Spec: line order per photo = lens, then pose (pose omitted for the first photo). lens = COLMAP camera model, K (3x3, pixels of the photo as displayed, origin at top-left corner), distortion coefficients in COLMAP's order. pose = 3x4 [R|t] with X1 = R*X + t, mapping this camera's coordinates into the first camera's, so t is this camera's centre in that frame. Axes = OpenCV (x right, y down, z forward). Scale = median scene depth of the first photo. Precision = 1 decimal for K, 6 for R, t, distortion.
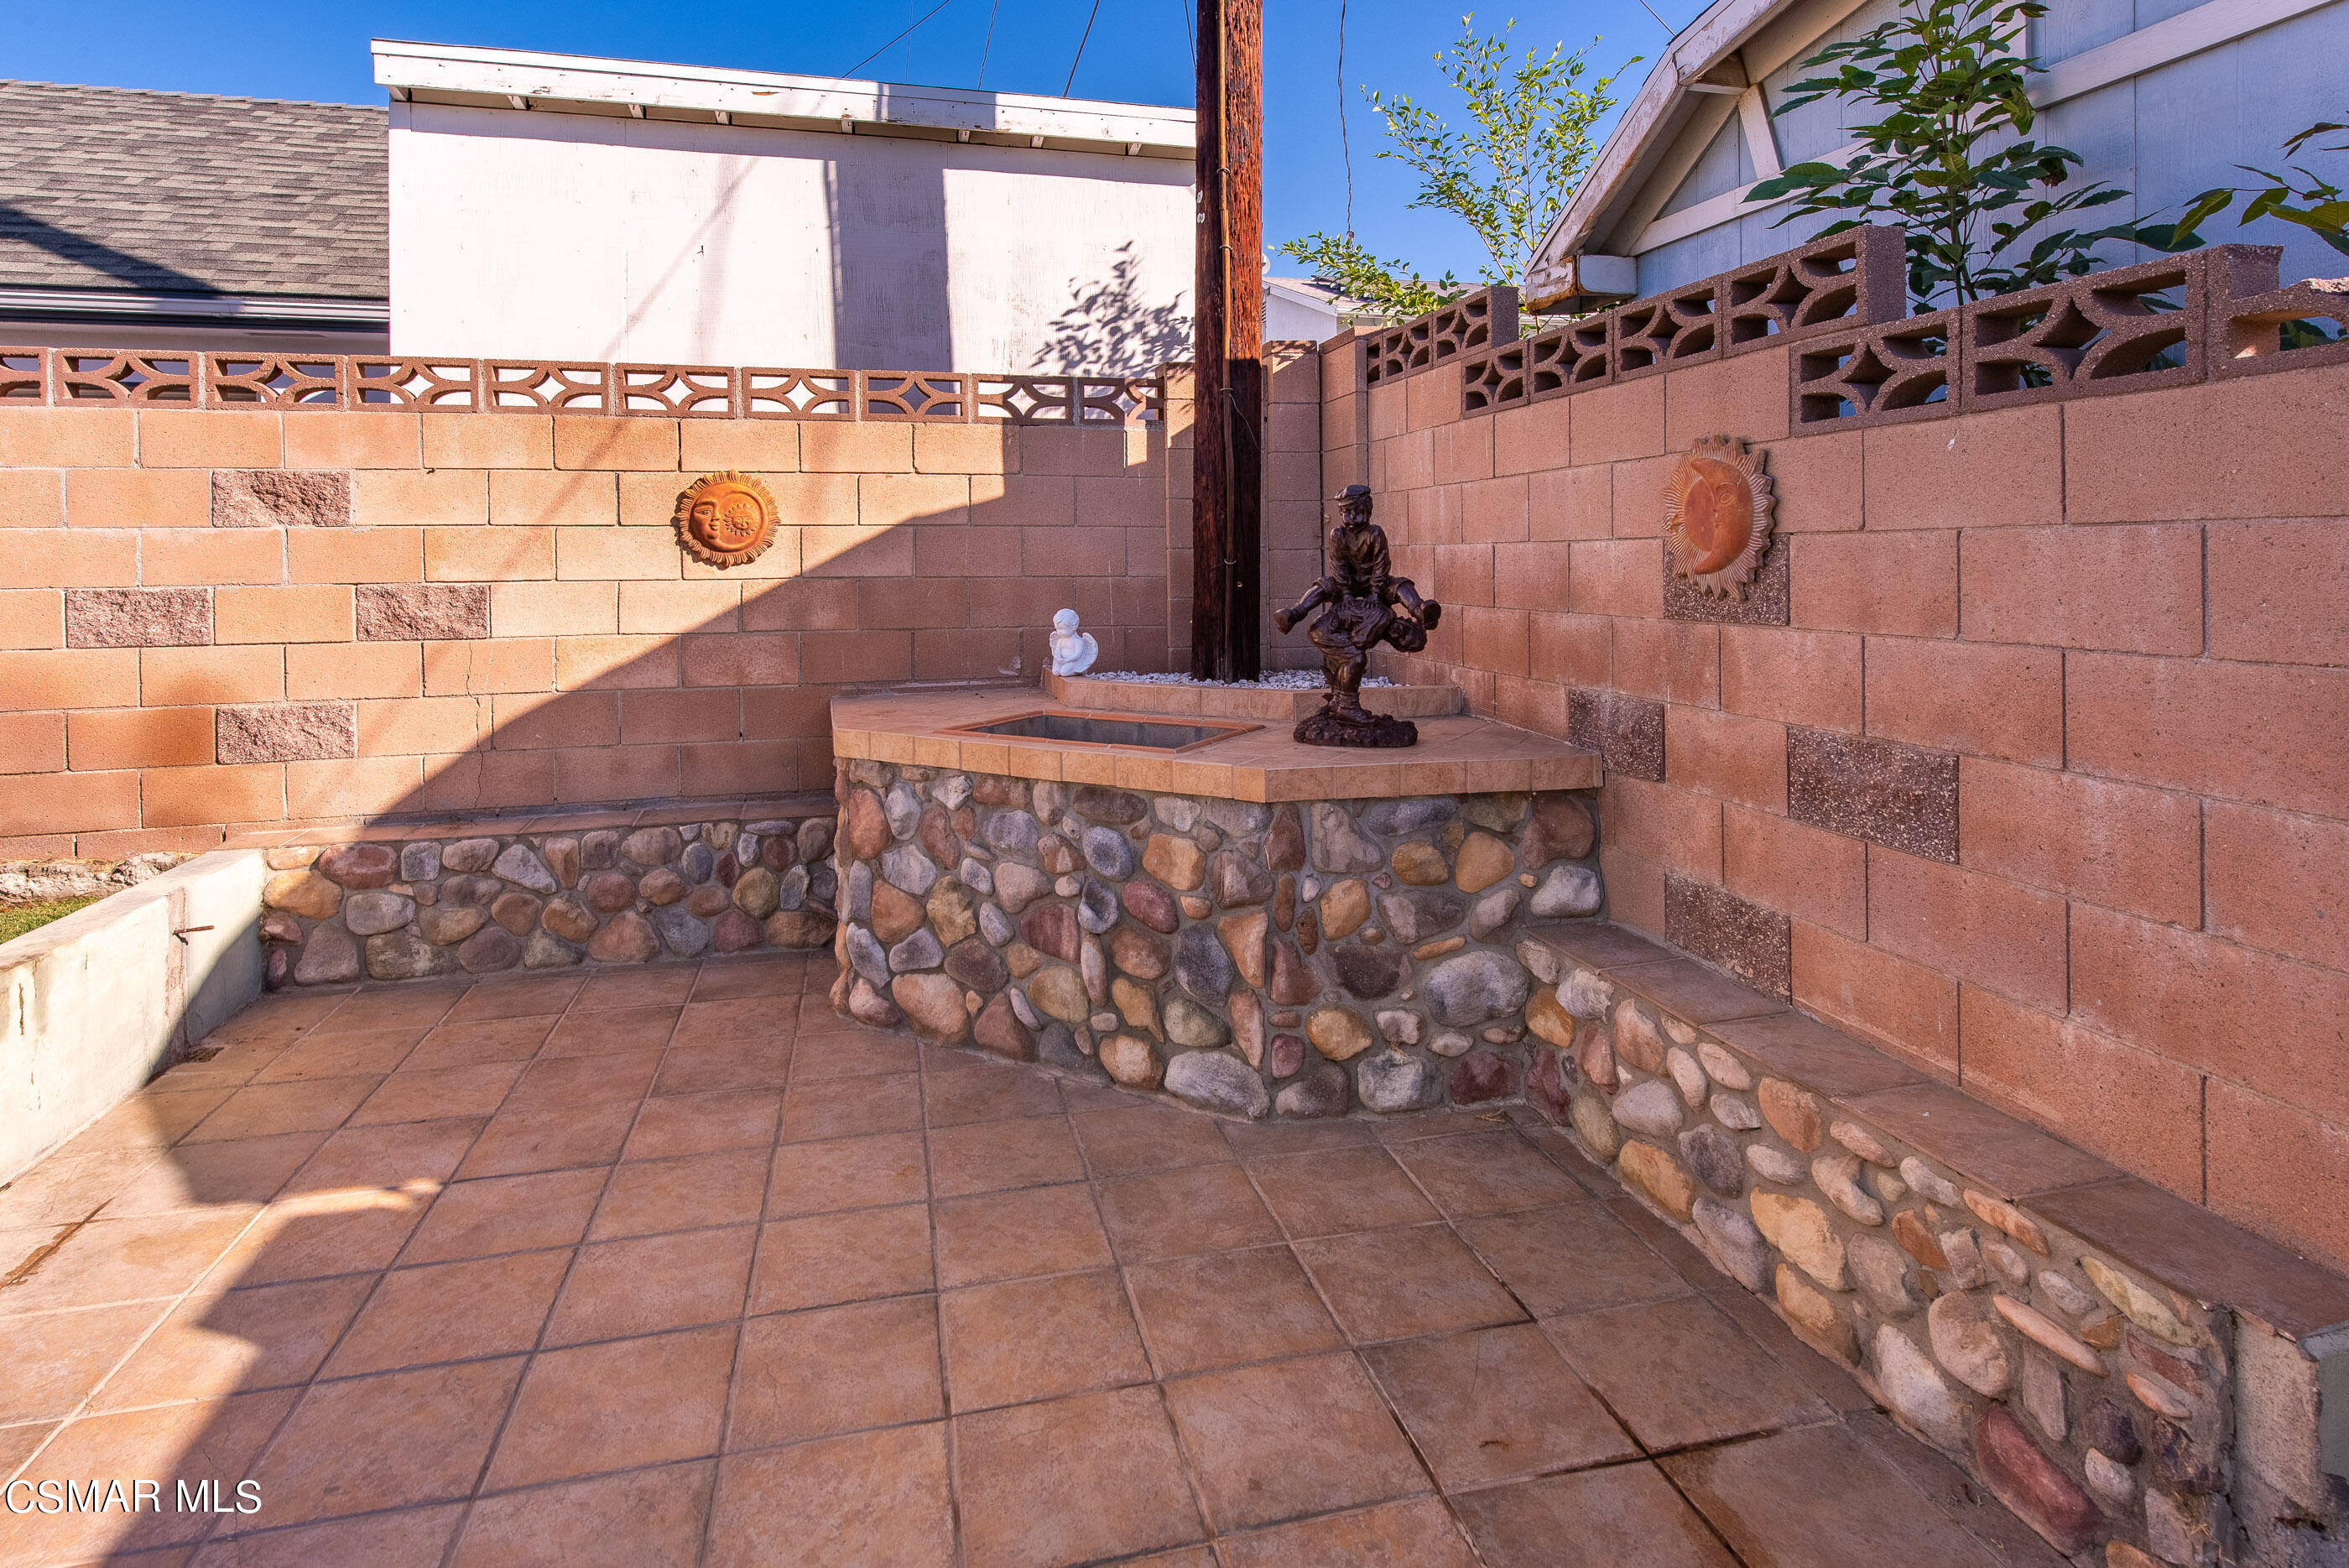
lens RADIAL K [[1187.3, 0, 1170.9], [0, 1187.3, 579.8], [0, 0, 1]] dist [0.011875, -0.001232]
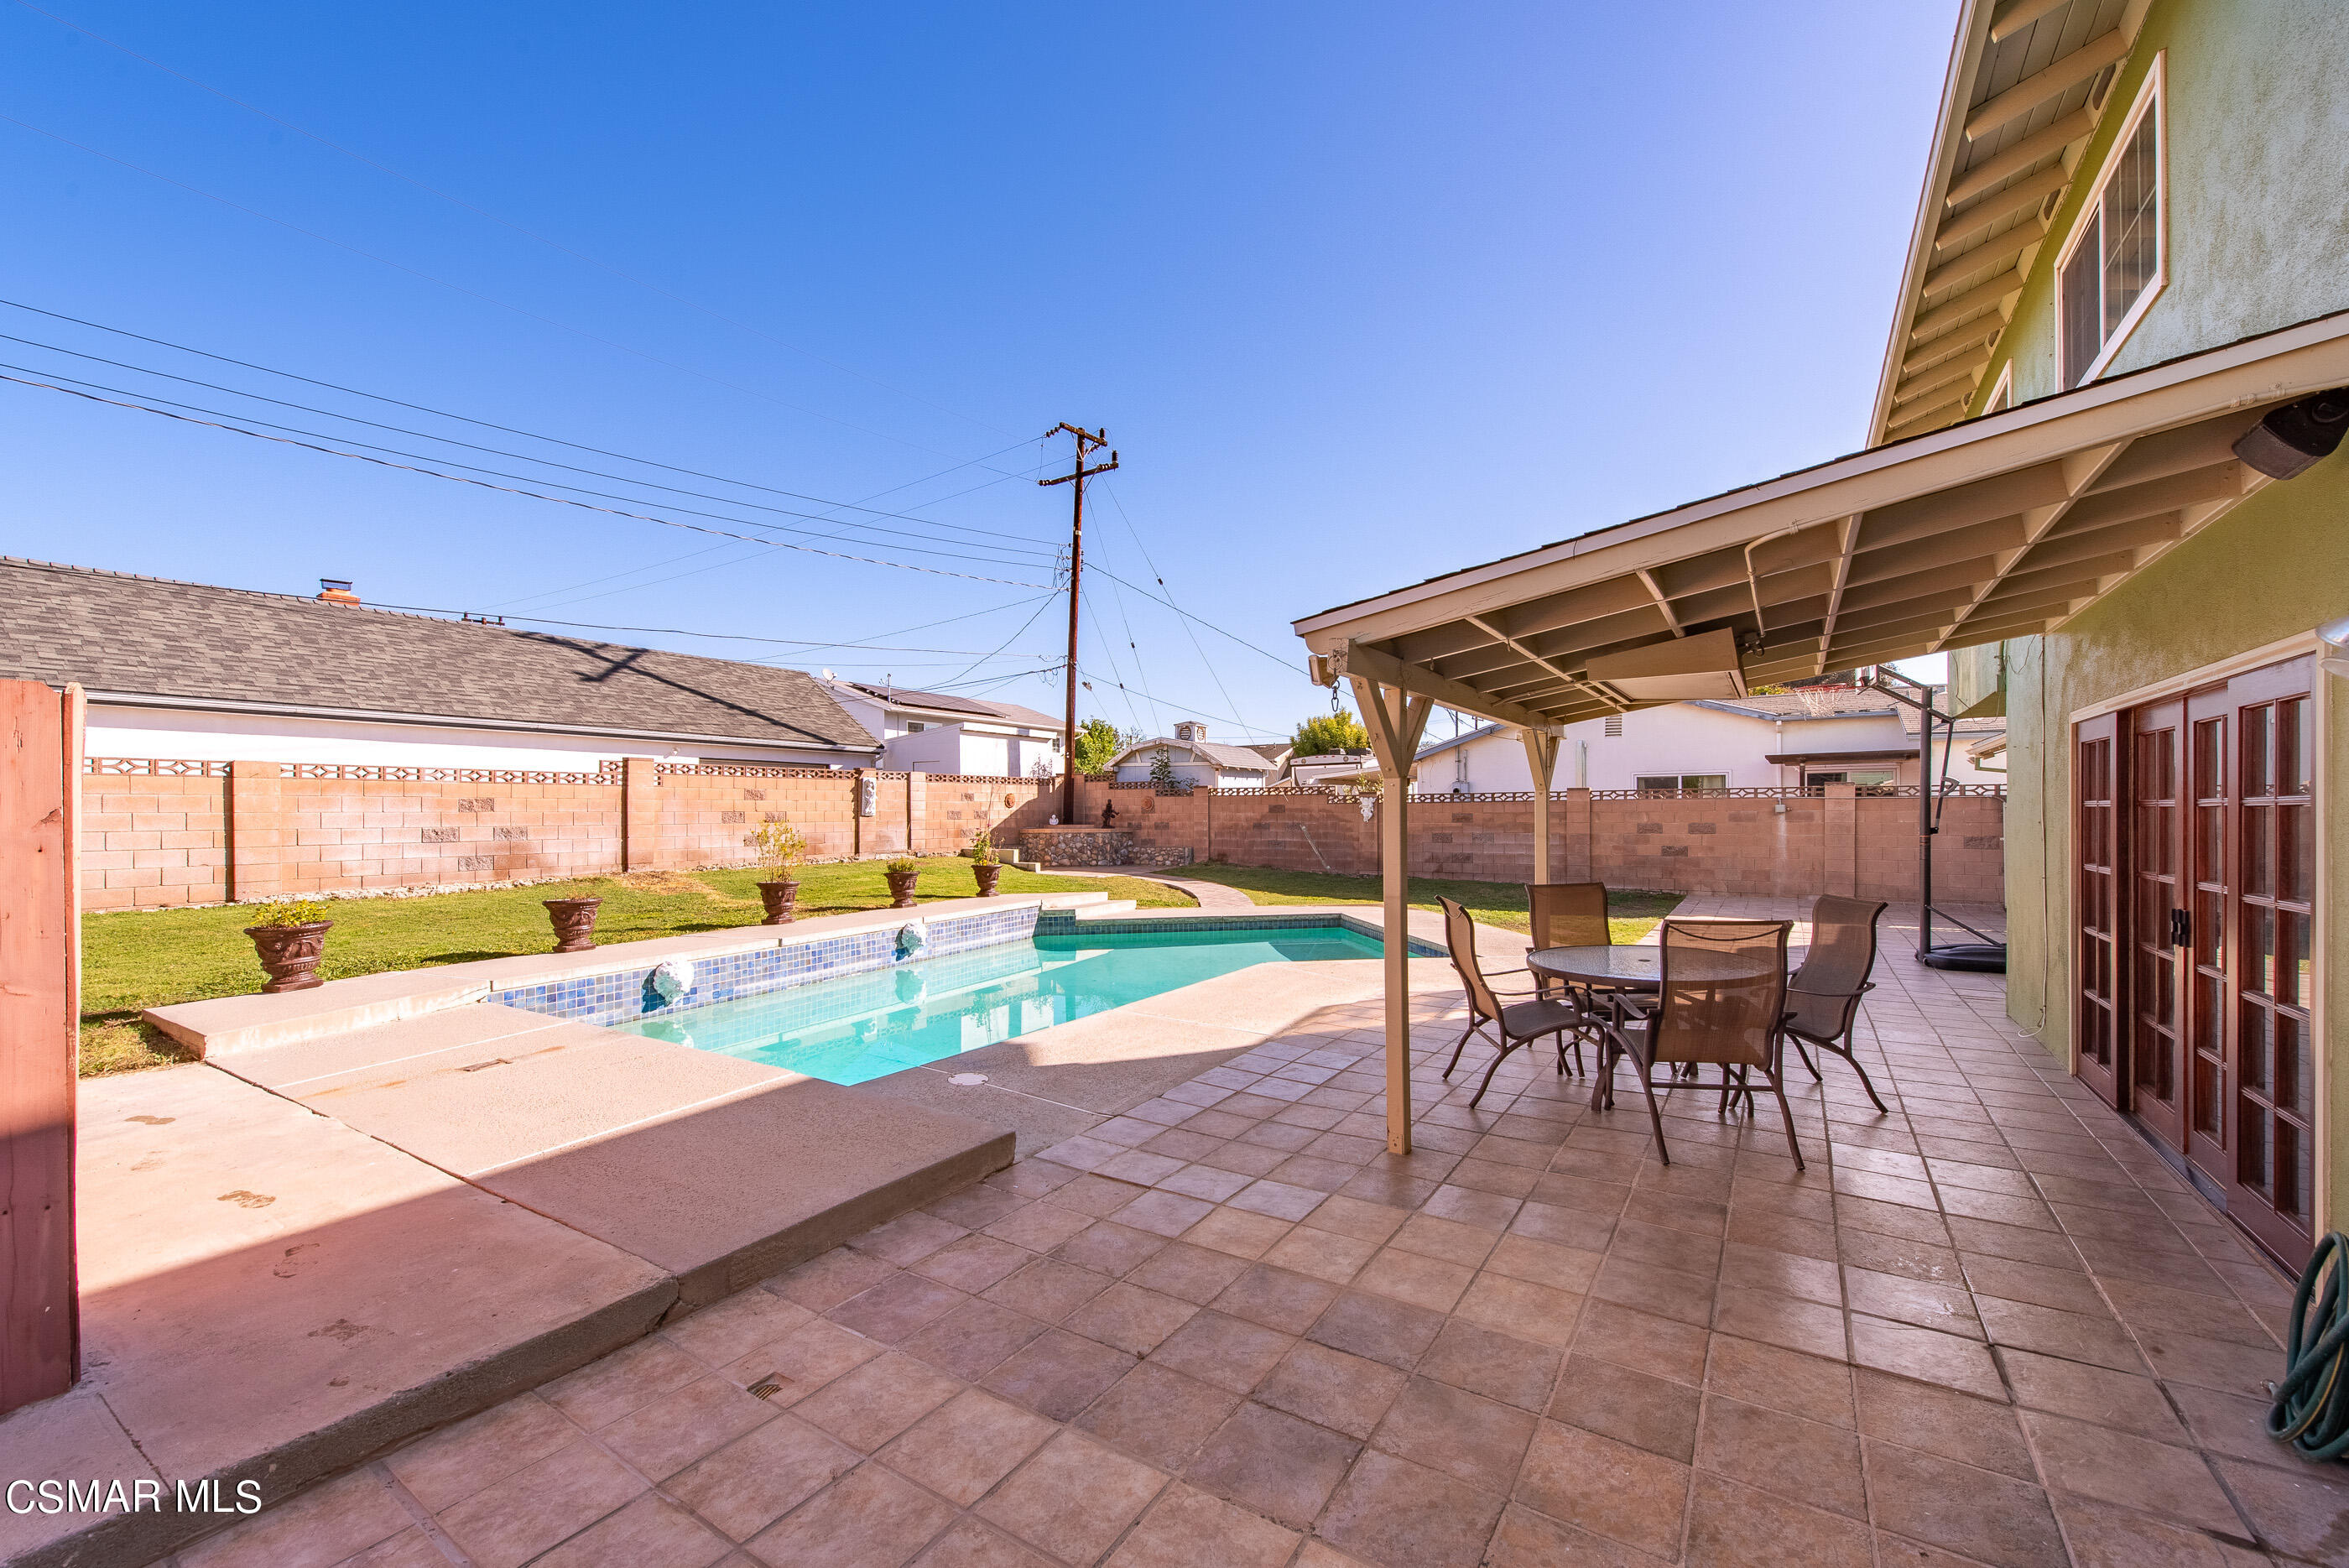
lens RADIAL K [[930.0, 0, 1174.4], [0, 930.0, 806.4], [0, 0, 1]] dist [0.017092, -0.005961]
pose [[0.746045, 0.008355, 0.665844, -3.247923], [0.004075, 0.999845, -0.017112, 0.072598], [-0.665884, 0.015480, 0.745895, -3.558157]]
